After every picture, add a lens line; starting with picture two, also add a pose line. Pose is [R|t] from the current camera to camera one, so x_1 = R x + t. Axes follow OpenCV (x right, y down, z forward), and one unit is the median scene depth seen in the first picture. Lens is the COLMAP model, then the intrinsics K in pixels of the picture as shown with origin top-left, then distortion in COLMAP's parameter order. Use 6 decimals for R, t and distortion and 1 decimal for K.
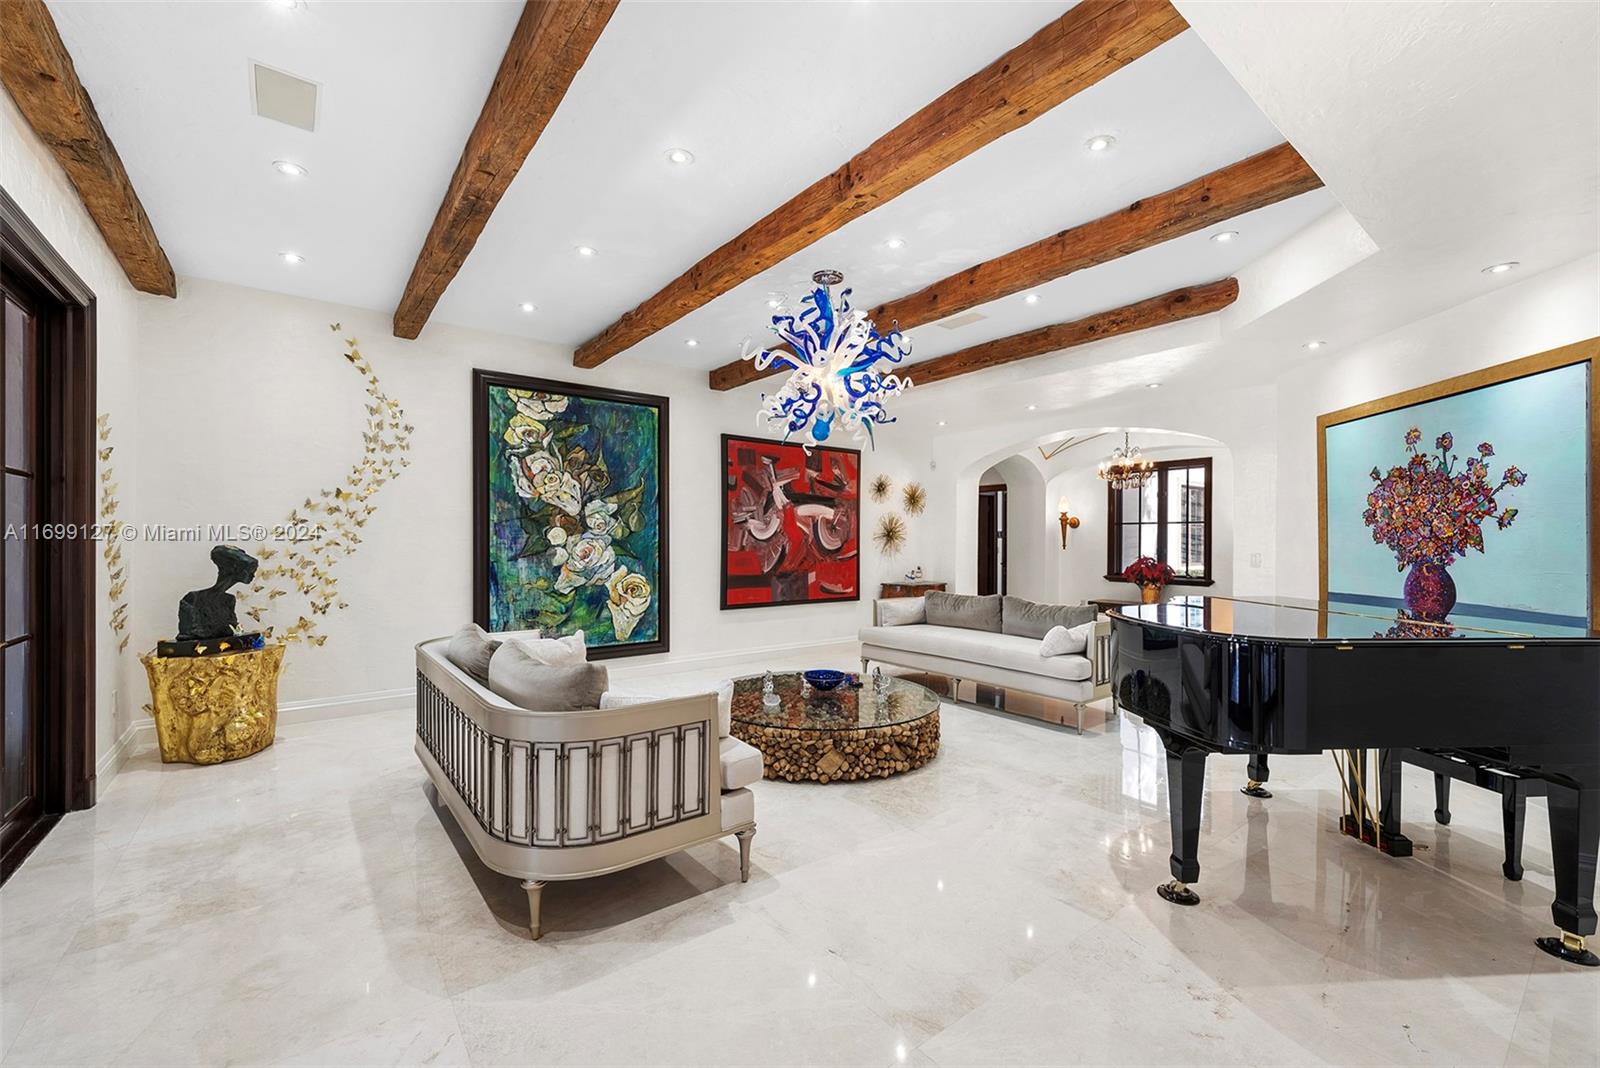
lens RADIAL K [[645.0, 0, 790.2], [0, 645.0, 540.5], [0, 0, 1]] dist [0.001398, 0.000245]
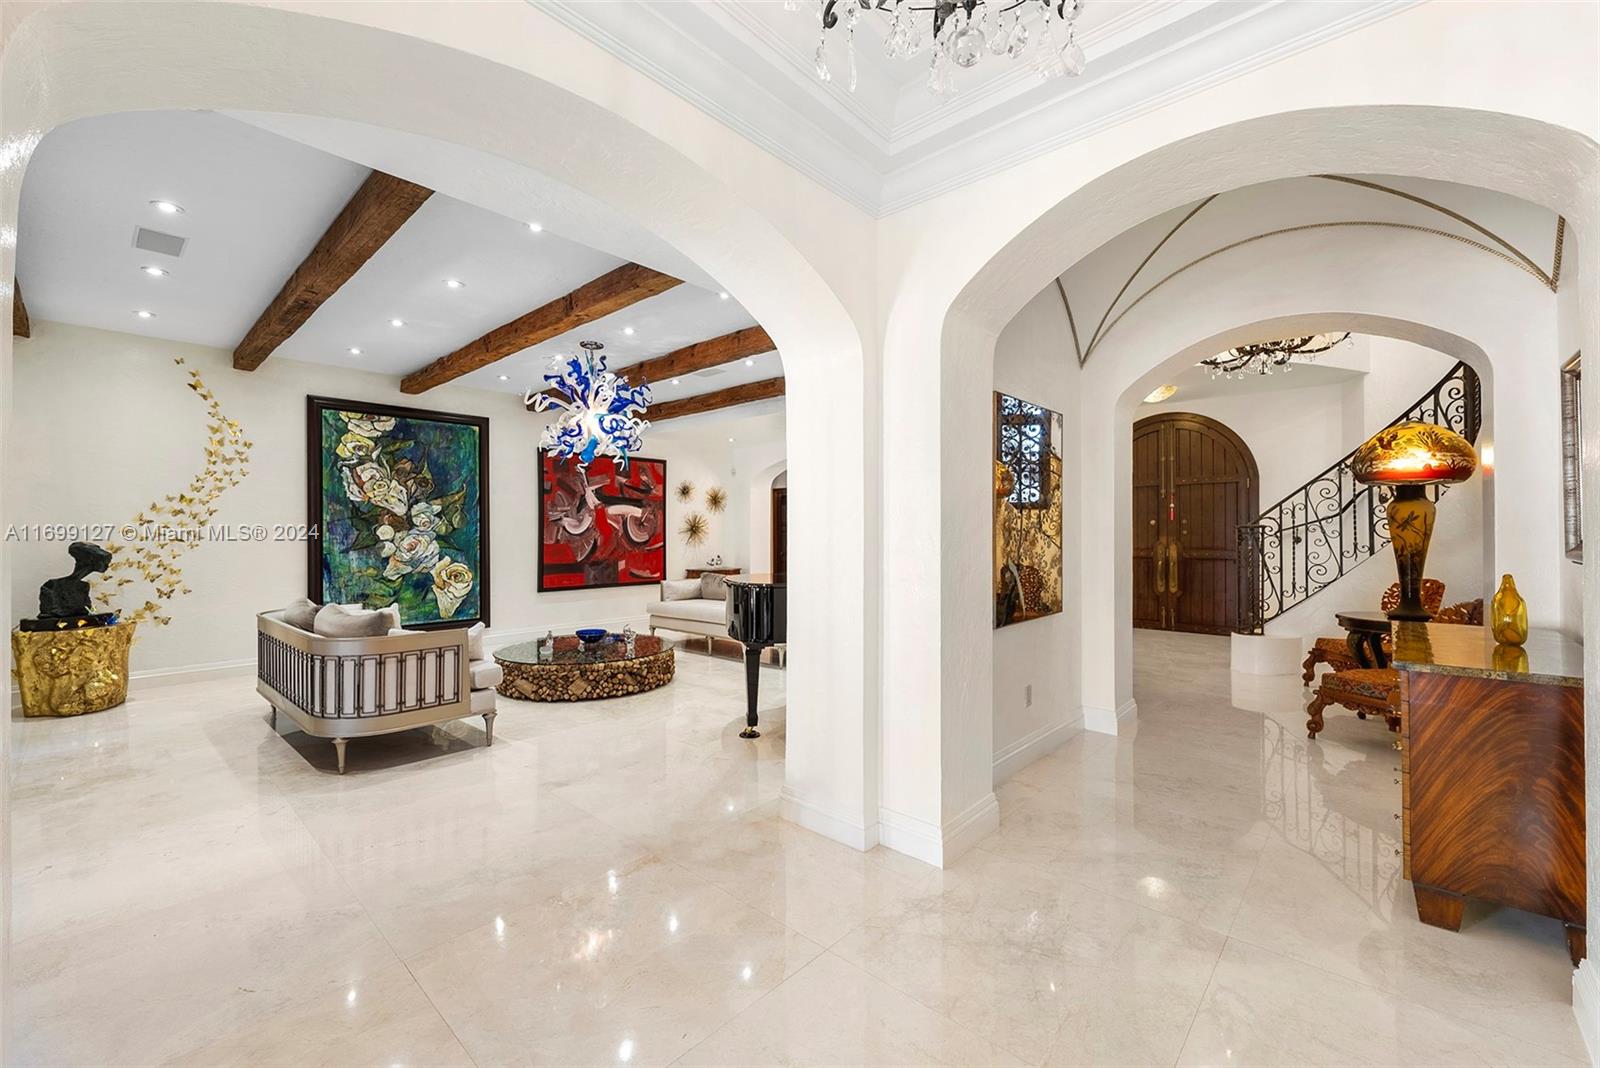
lens RADIAL K [[645.0, 0, 794.2], [0, 645.0, 530.8], [0, 0, 1]] dist [0.001398, 0.000245]
pose [[0.984052, -0.005064, 0.177809, 0.192687], [0.005884, 0.999974, -0.004083, -0.000646], [-0.177783, 0.005064, 0.984057, -0.356185]]
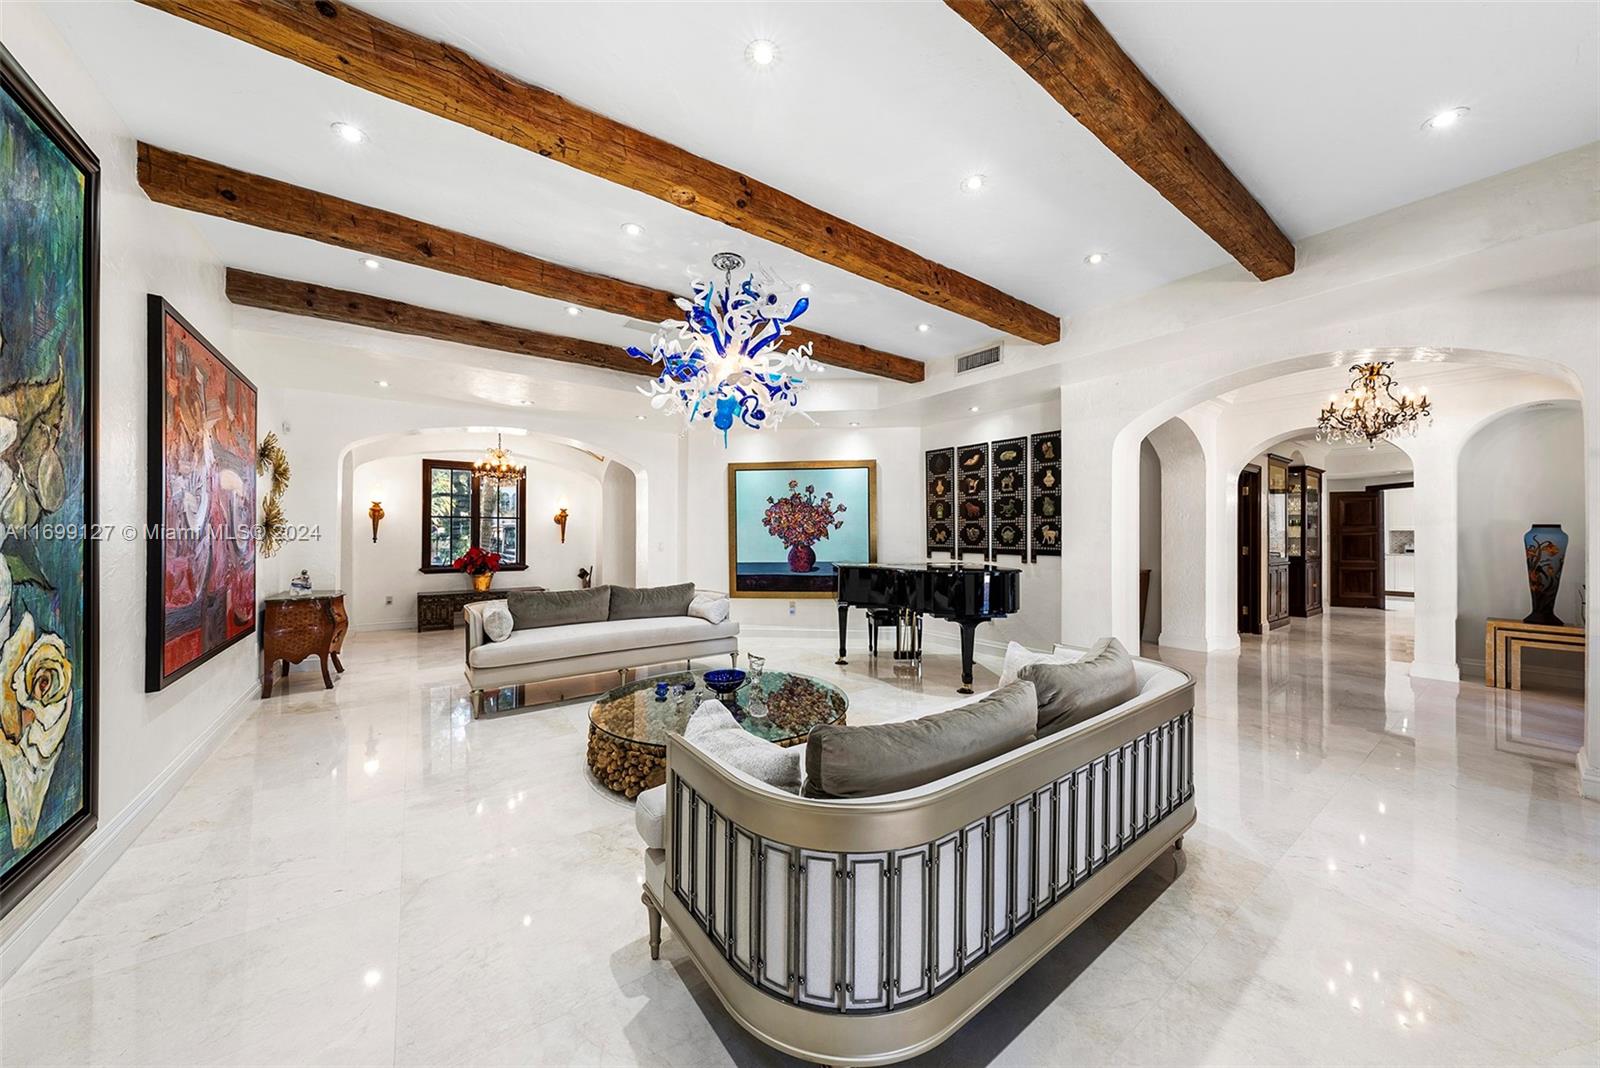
lens RADIAL K [[547.5, 0, 805.8], [0, 547.5, 530.7], [0, 0, 1]] dist [0.002190, 0.000410]
pose [[0.020785, 0.004008, 0.999776, -0.602715], [-0.001458, 0.999991, -0.003978, -0.002804], [-0.999783, -0.001375, 0.020791, 0.689802]]
